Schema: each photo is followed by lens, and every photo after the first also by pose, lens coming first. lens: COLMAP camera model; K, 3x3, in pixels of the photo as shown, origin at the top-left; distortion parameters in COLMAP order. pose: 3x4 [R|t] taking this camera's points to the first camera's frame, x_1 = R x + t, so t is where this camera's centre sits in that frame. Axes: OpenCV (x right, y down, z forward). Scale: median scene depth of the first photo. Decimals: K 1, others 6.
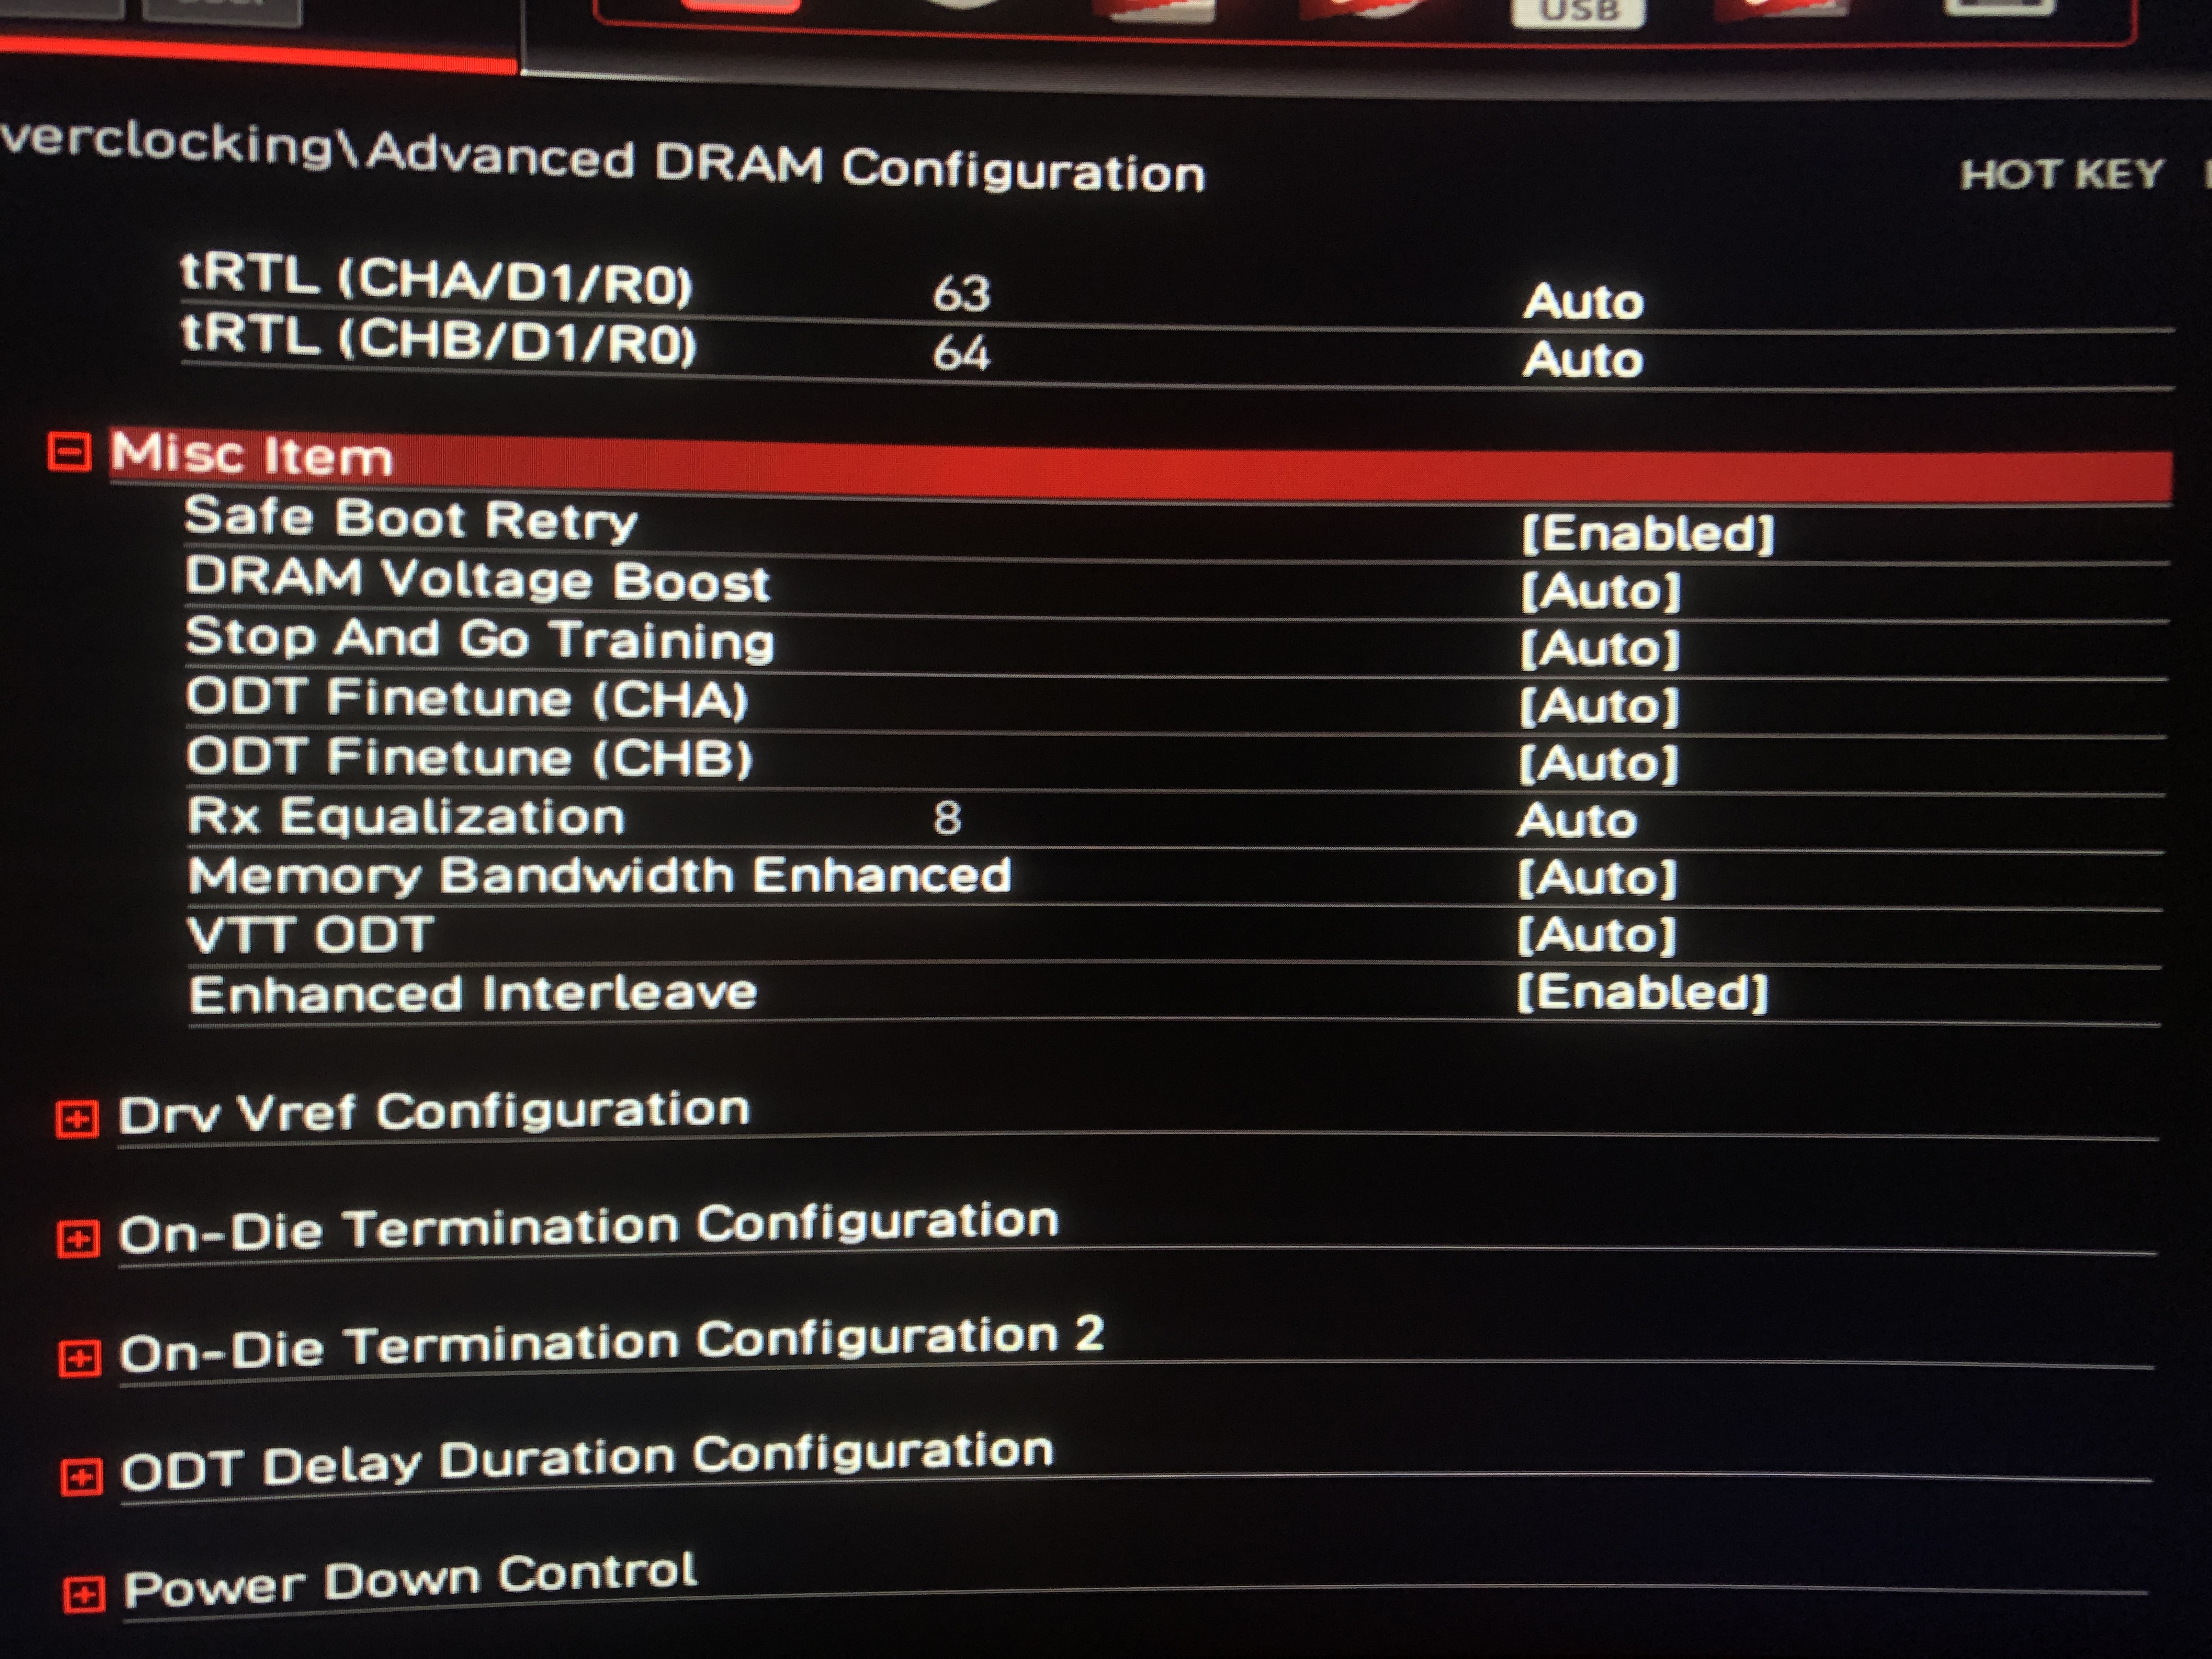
lens RADIAL K [[2557.7, 0, 1155.3], [0, 2557.7, 827.4], [0, 0, 1]] dist [0.027844, -0.066006]
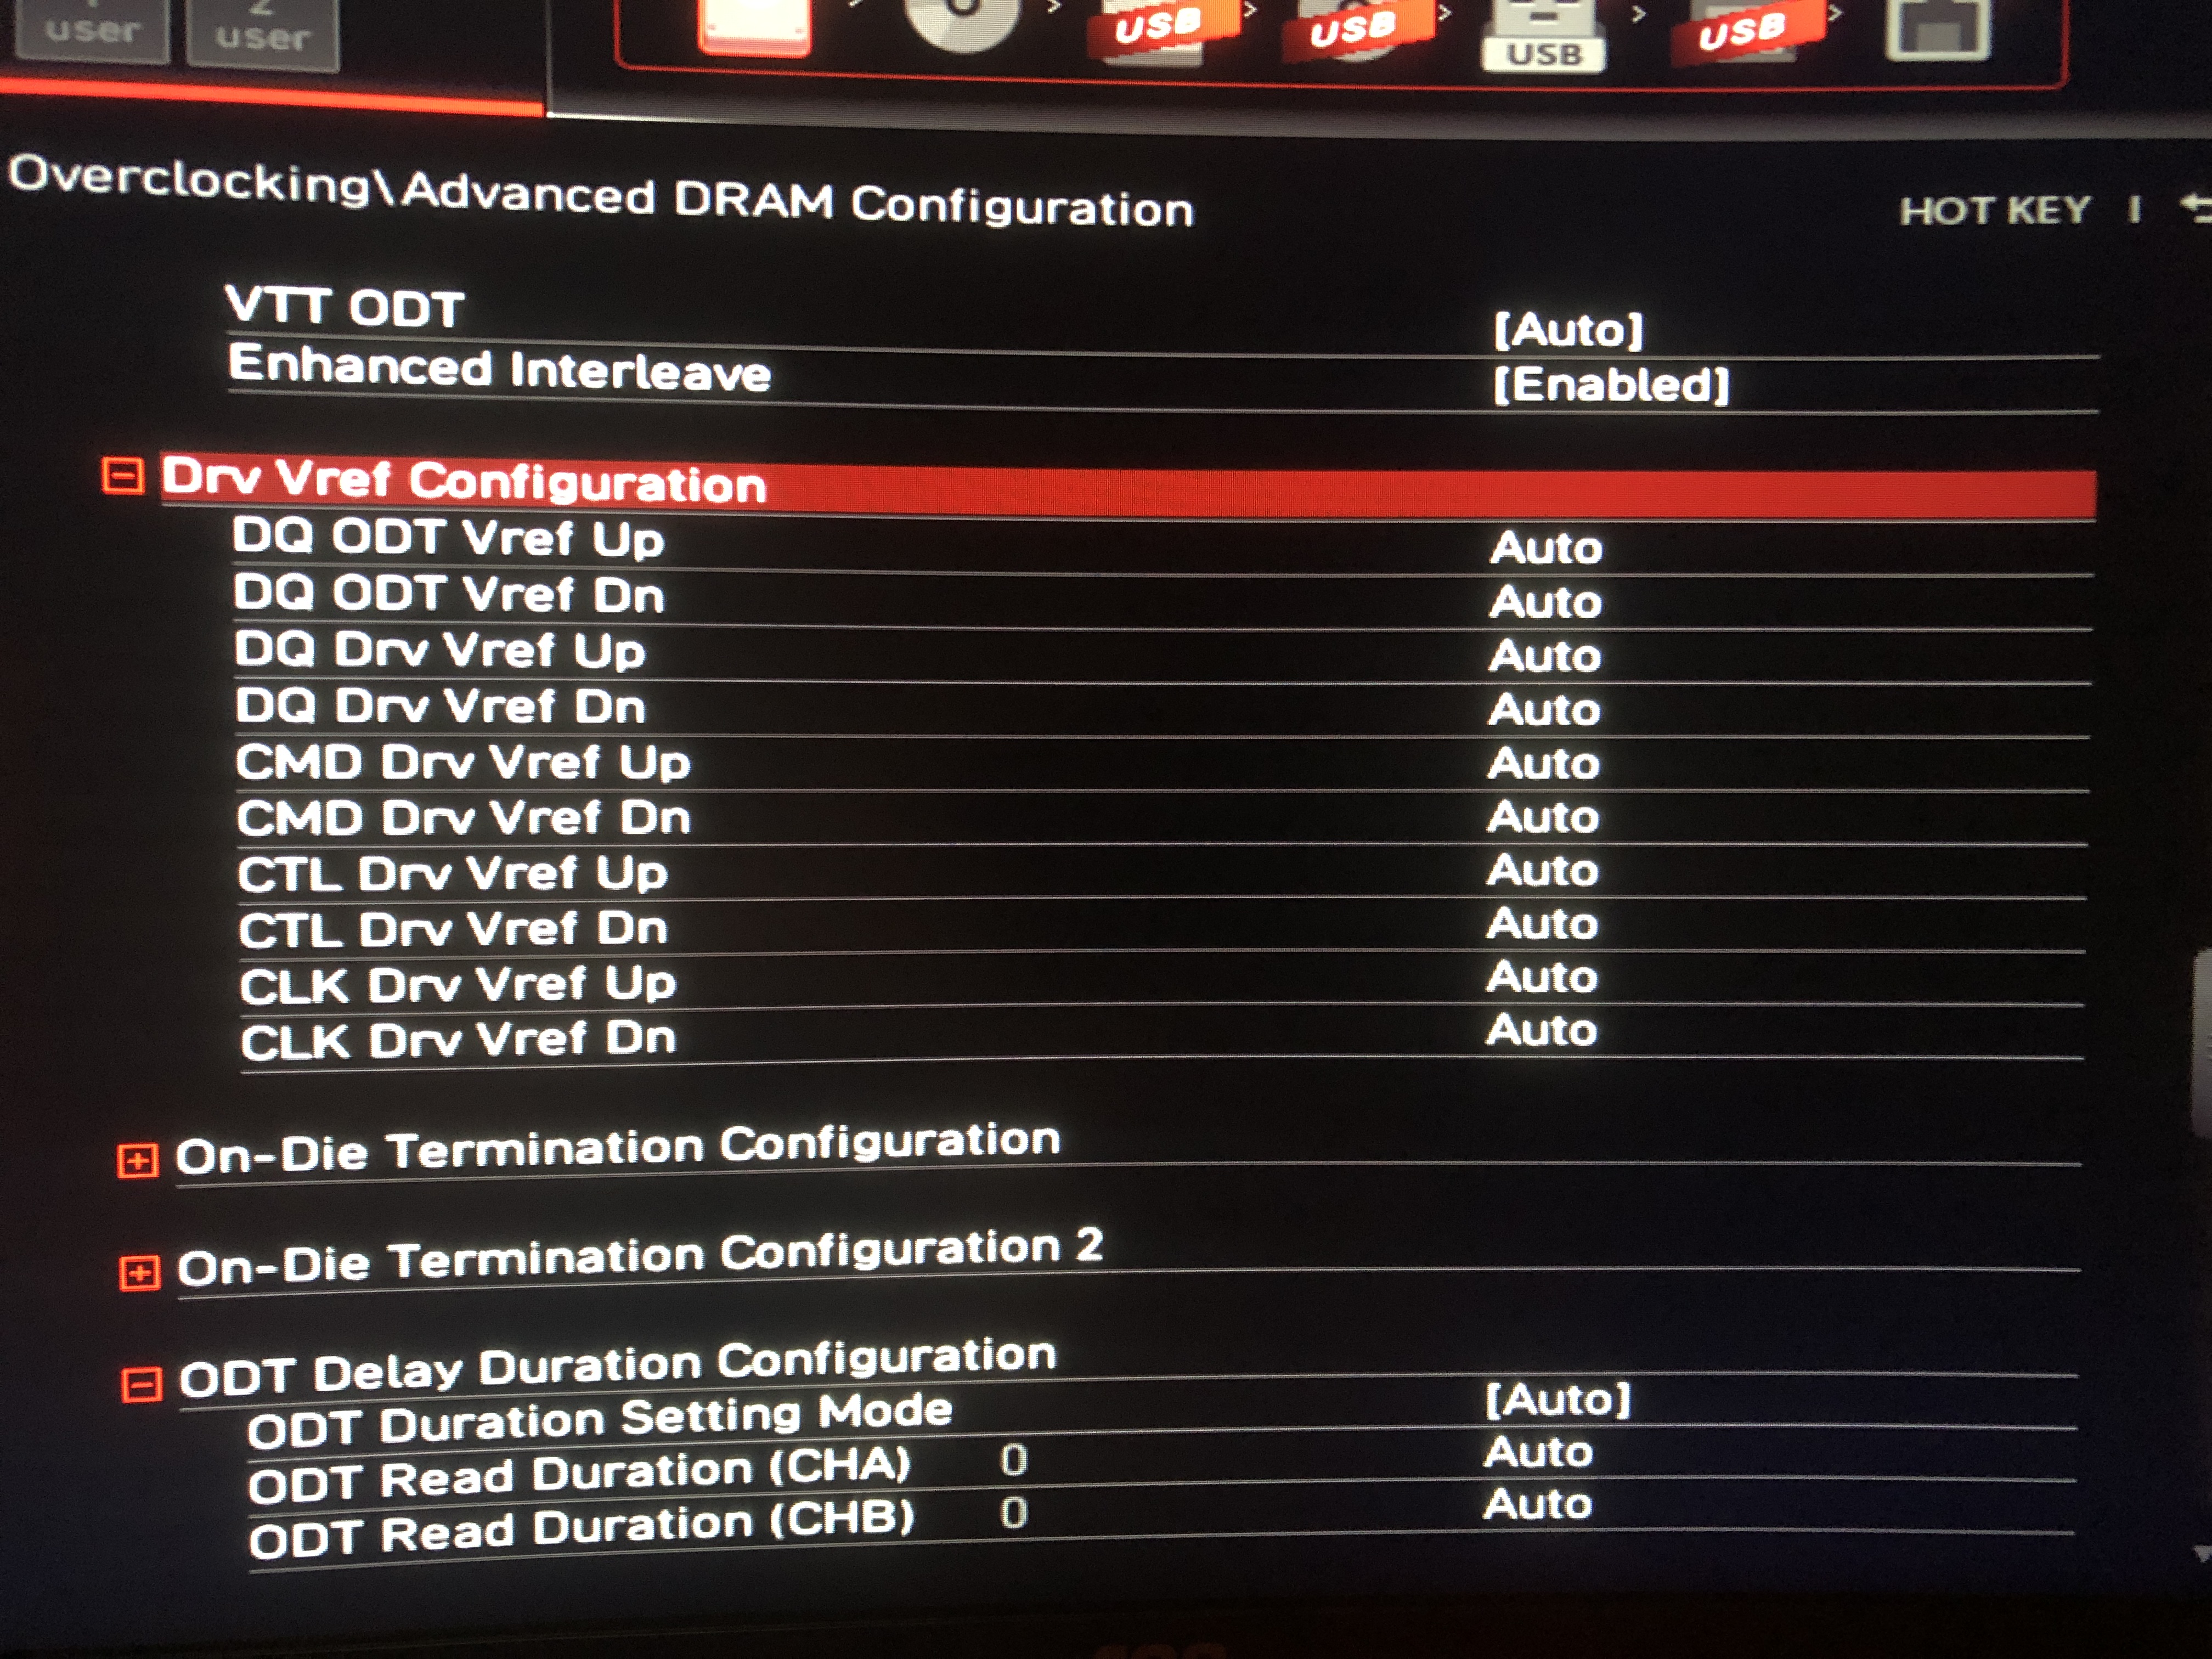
lens RADIAL K [[2403.5, 0, 1184.9], [0, 2403.5, 887.8], [0, 0, 1]] dist [-0.003561, -0.015228]
pose [[0.999881, -0.004866, 0.014624, -0.000187], [0.004673, 0.999902, 0.013205, 0.036083], [-0.014687, -0.013135, 0.999806, 0.001198]]
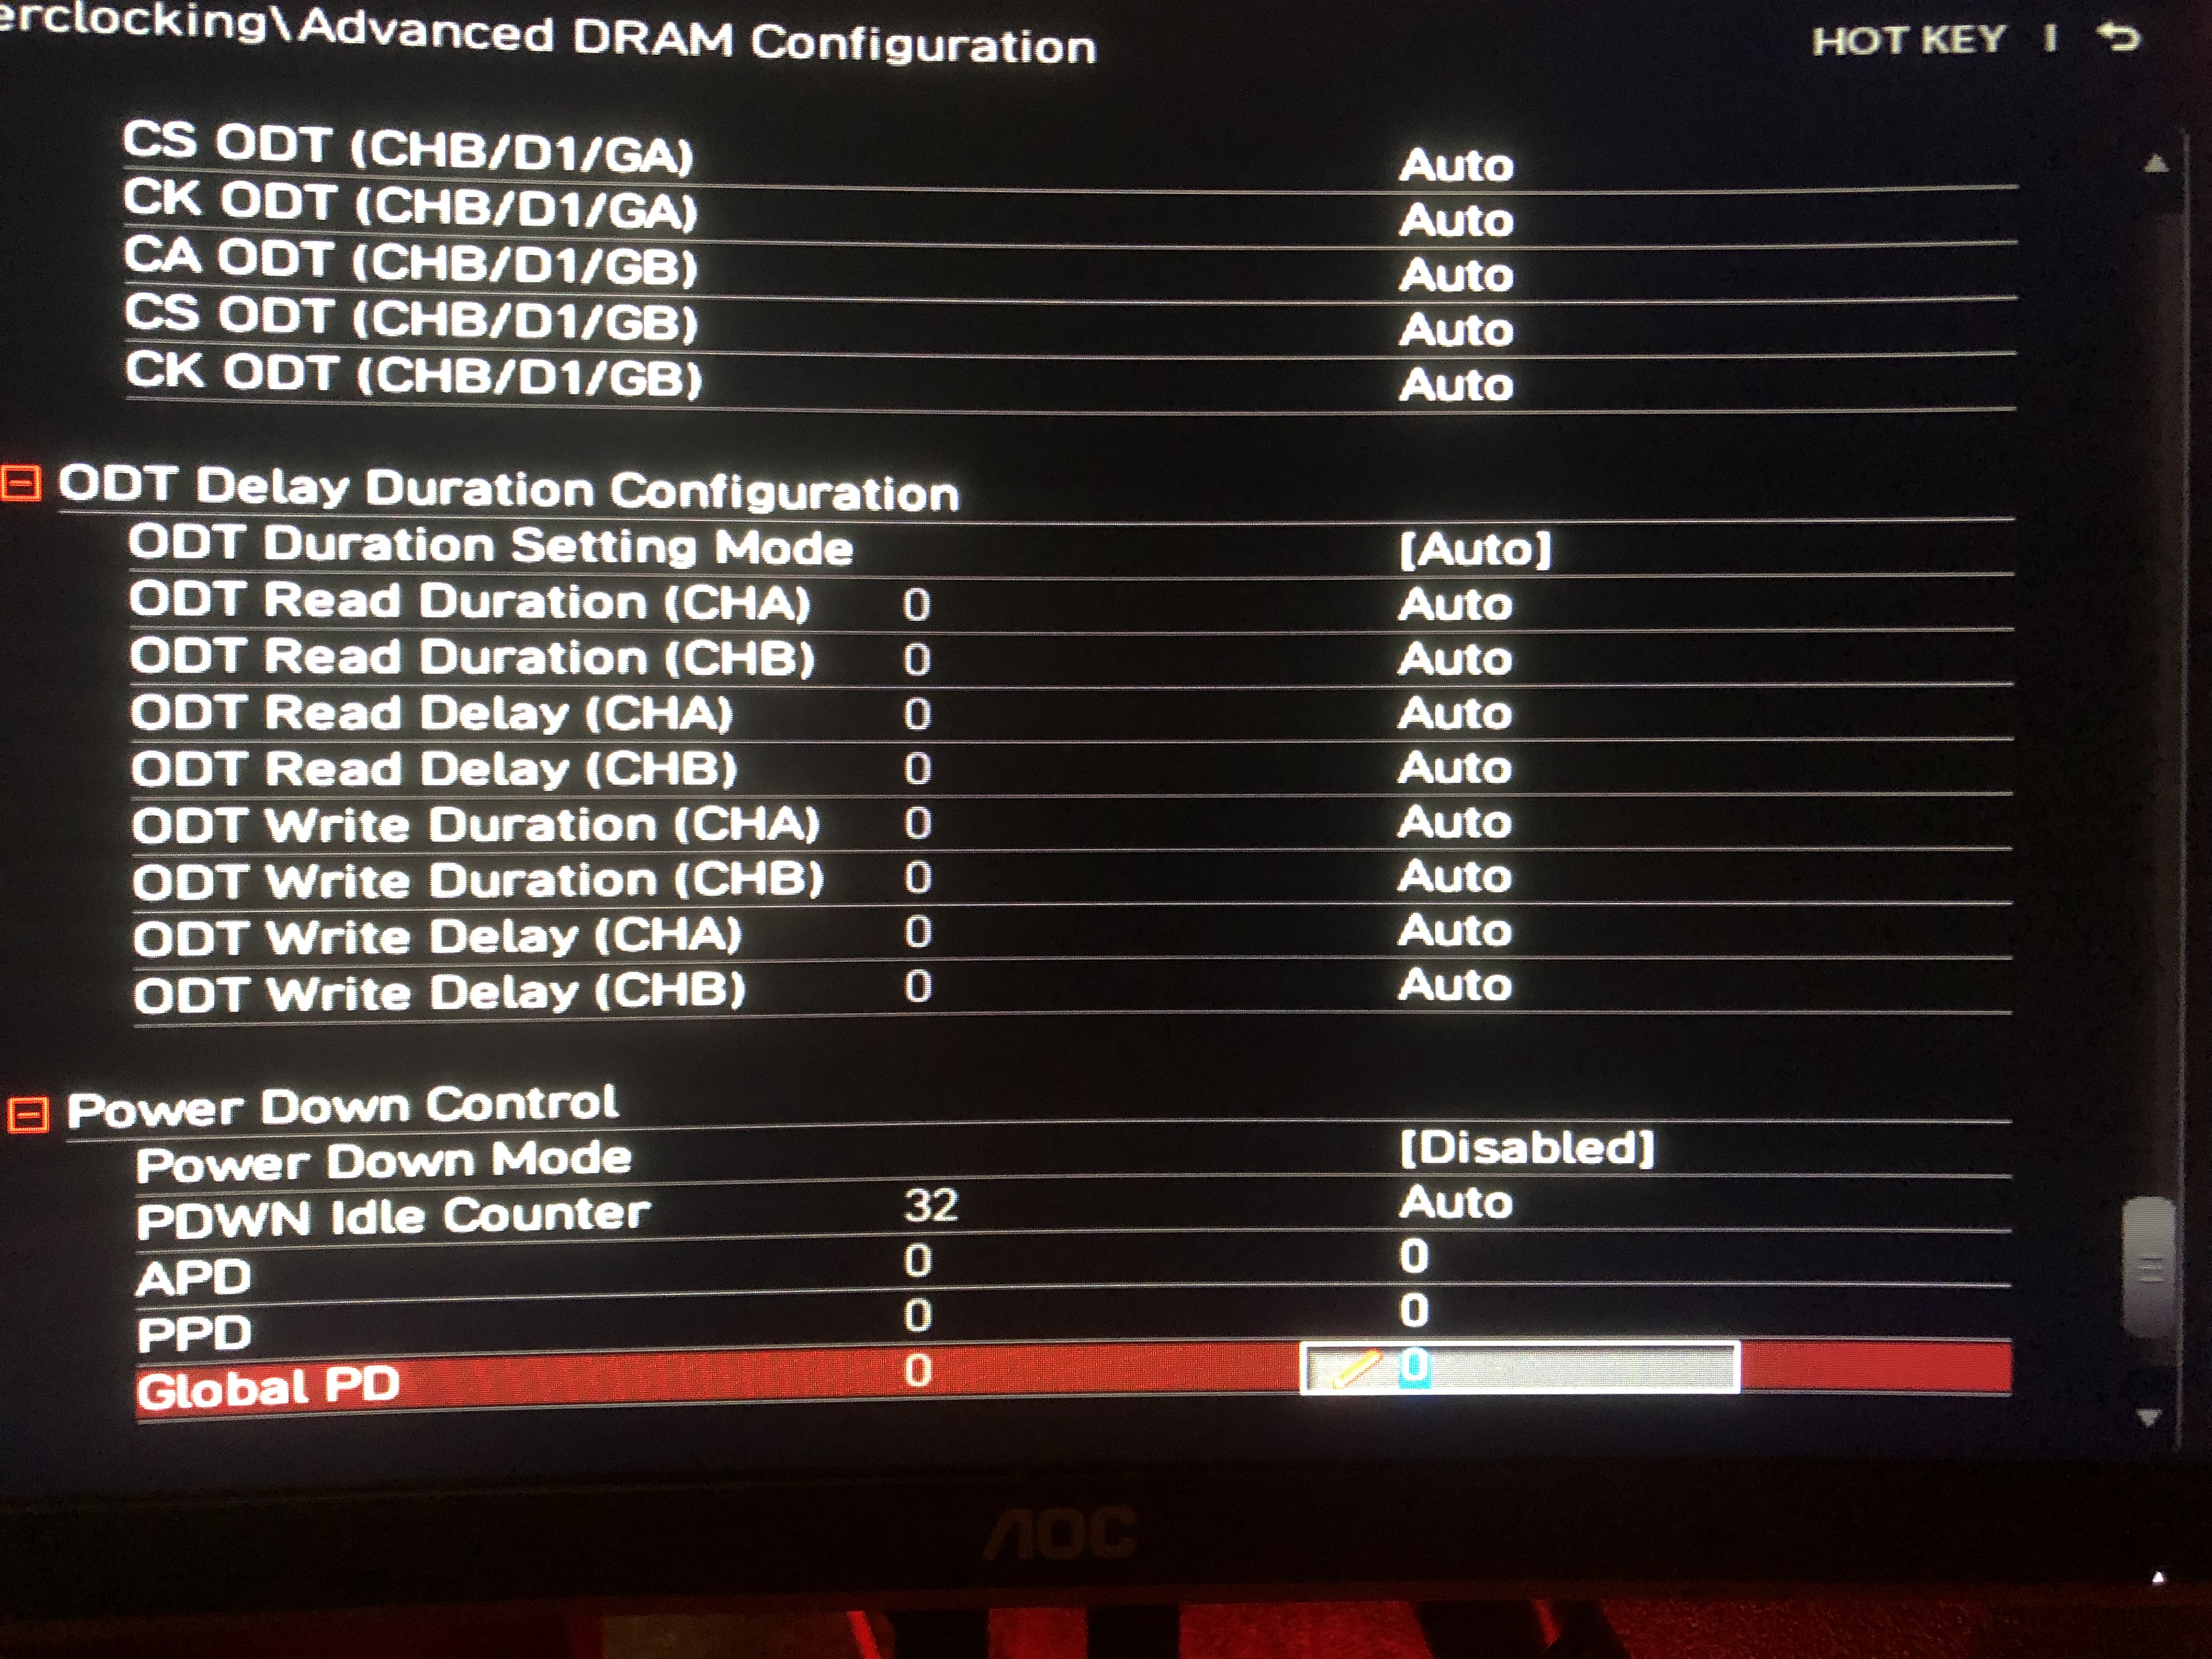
lens RADIAL K [[2414.9, 0, 1059.2], [0, 2414.9, 892.0], [0, 0, 1]] dist [0.106233, -0.277196]
pose [[0.999957, -0.009079, 0.001859, -0.001870], [0.009110, 0.999803, -0.017608, 0.309525], [-0.001699, 0.017624, 0.999843, 0.013264]]
